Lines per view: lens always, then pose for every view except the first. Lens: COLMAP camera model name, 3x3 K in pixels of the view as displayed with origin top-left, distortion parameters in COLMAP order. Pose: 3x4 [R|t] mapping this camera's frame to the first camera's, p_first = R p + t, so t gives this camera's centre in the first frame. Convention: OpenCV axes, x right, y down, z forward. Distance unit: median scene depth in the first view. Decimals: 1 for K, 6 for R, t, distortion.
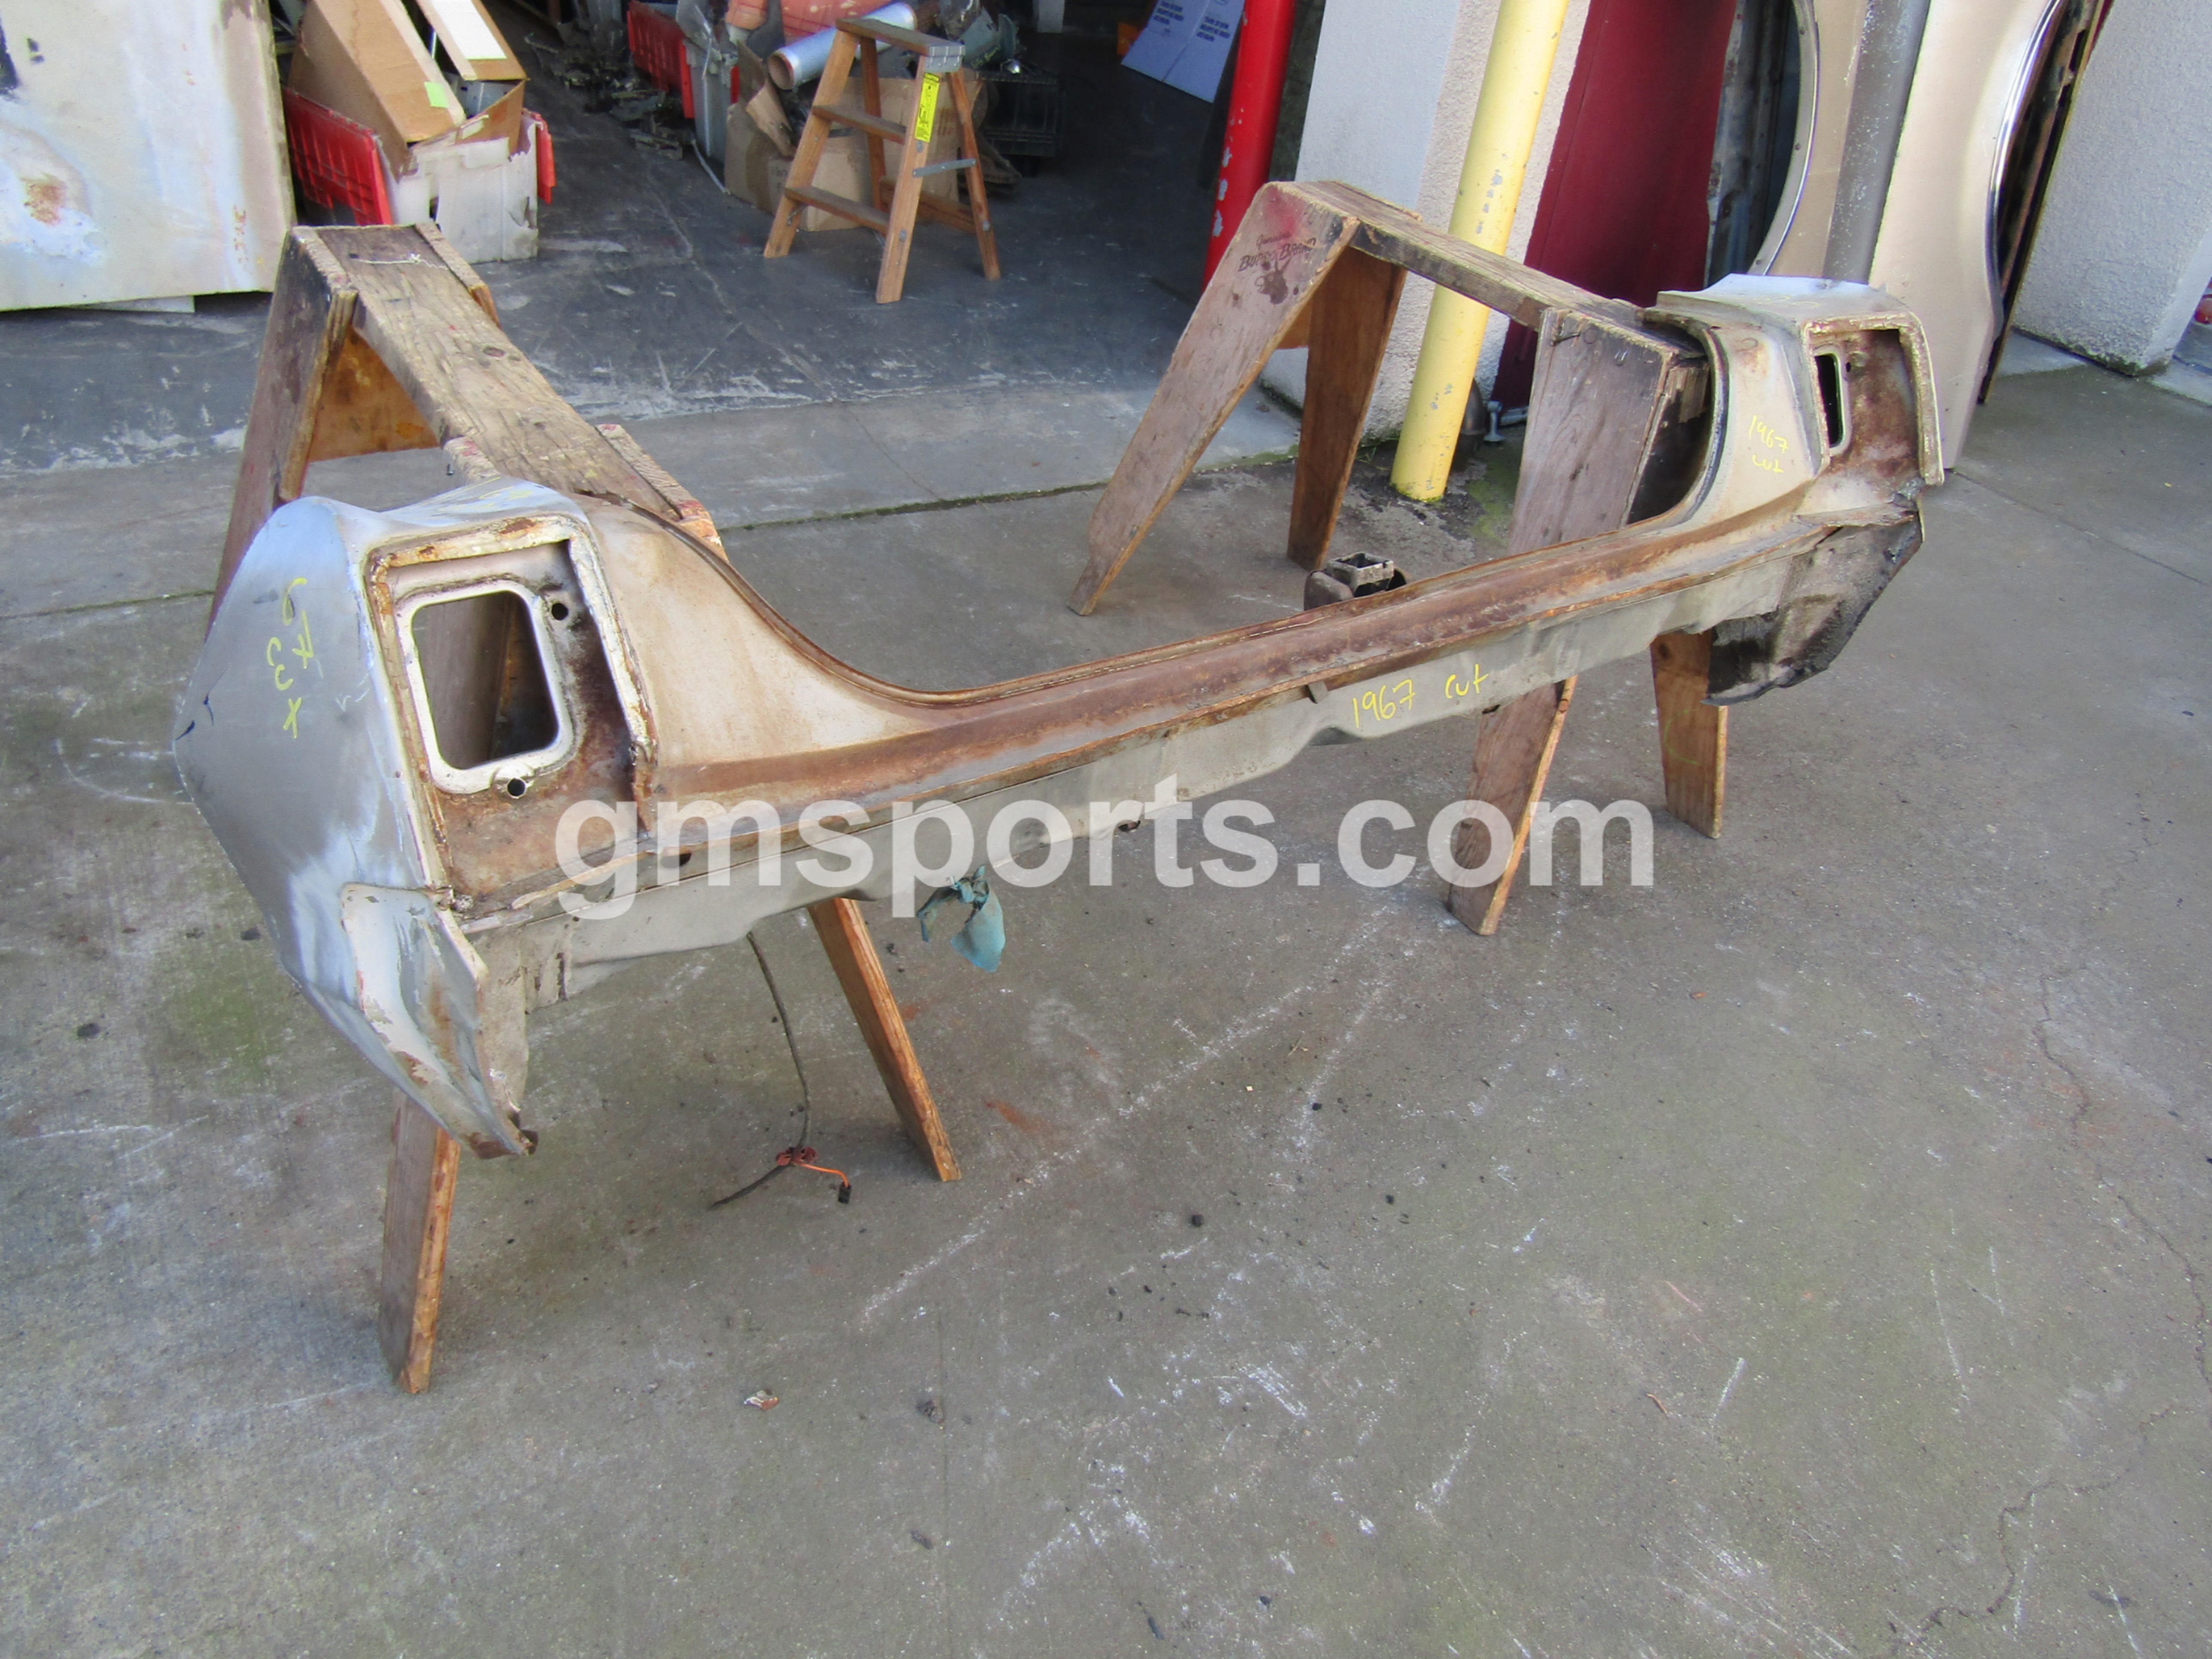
lens RADIAL K [[1577.6, 0, 1112.5], [0, 1577.6, 826.9], [0, 0, 1]] dist [-0.007867, -0.000500]
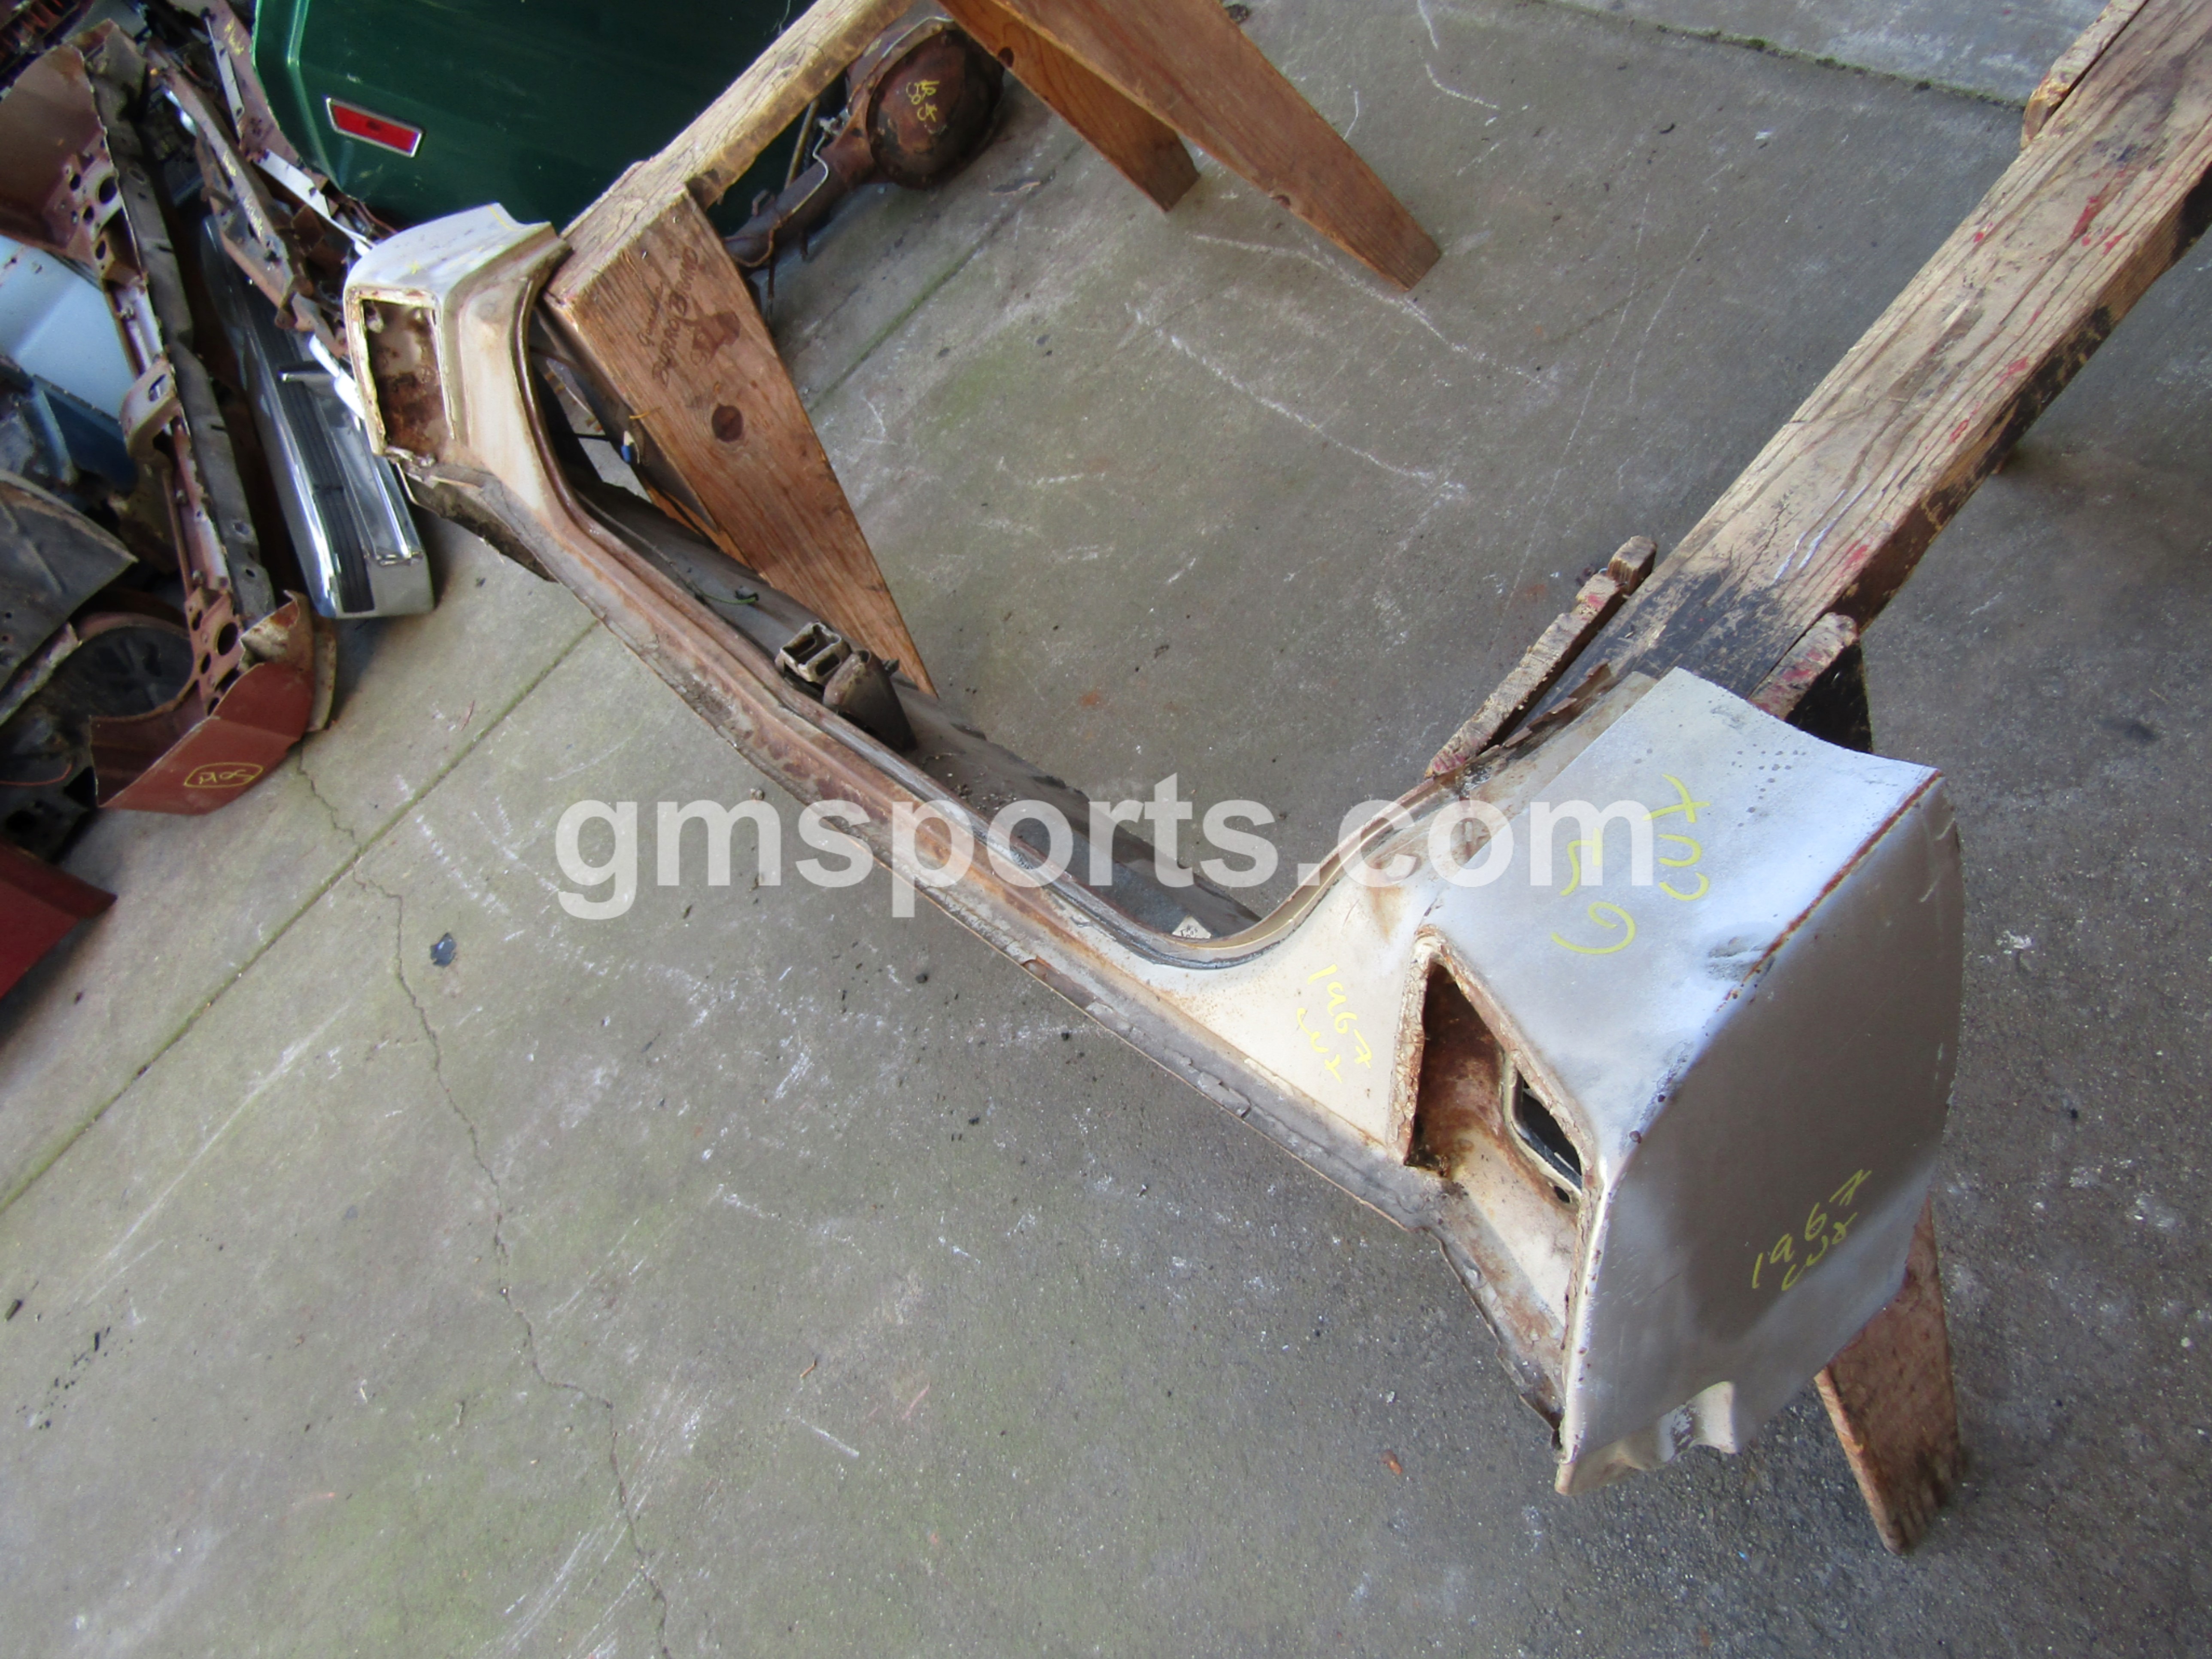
lens RADIAL K [[1577.6, 0, 1108.7], [0, 1577.6, 836.5], [0, 0, 1]] dist [-0.007867, -0.000500]
pose [[0.064676, 0.736434, -0.673410, 0.720283], [-0.144627, 0.674616, 0.723862, -0.650566], [0.987370, 0.050577, 0.150140, 0.863186]]
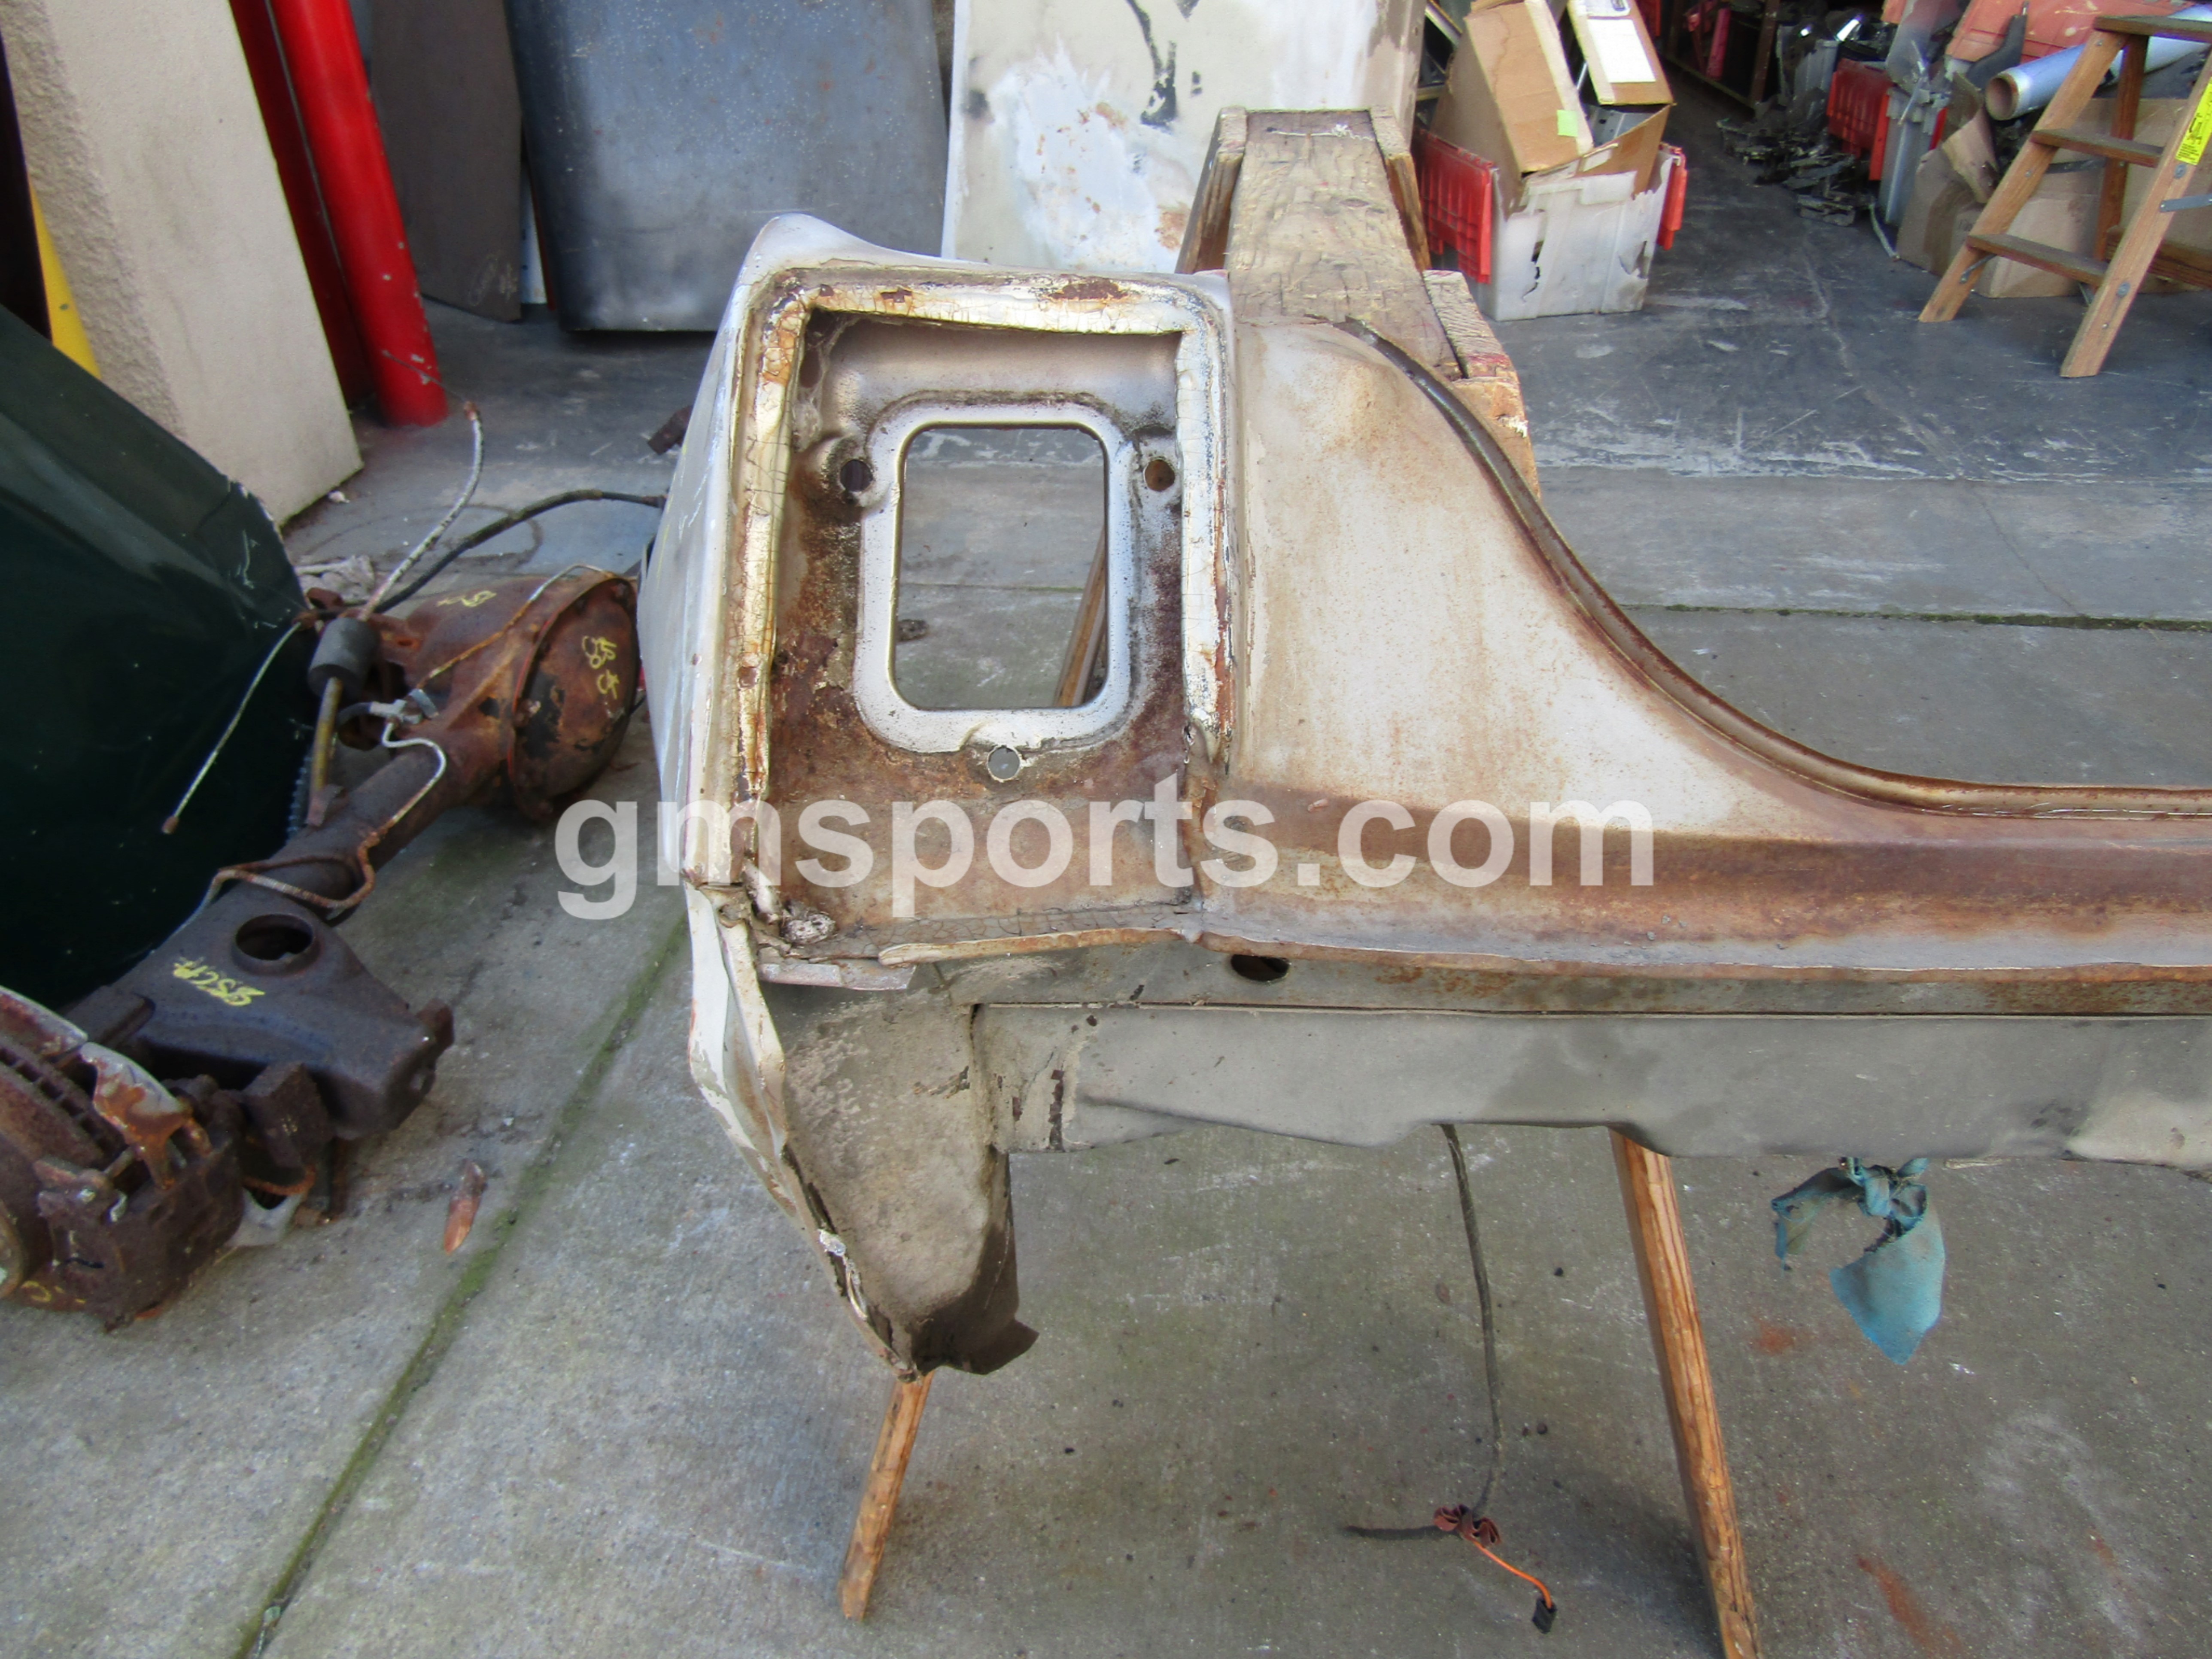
lens RADIAL K [[1577.6, 0, 1108.1], [0, 1577.6, 834.2], [0, 0, 1]] dist [-0.007867, -0.000500]
pose [[0.770952, 0.208228, -0.601892, -0.002516], [-0.257621, 0.966236, 0.004293, -0.007250], [0.582464, 0.151751, 0.798566, 0.337807]]
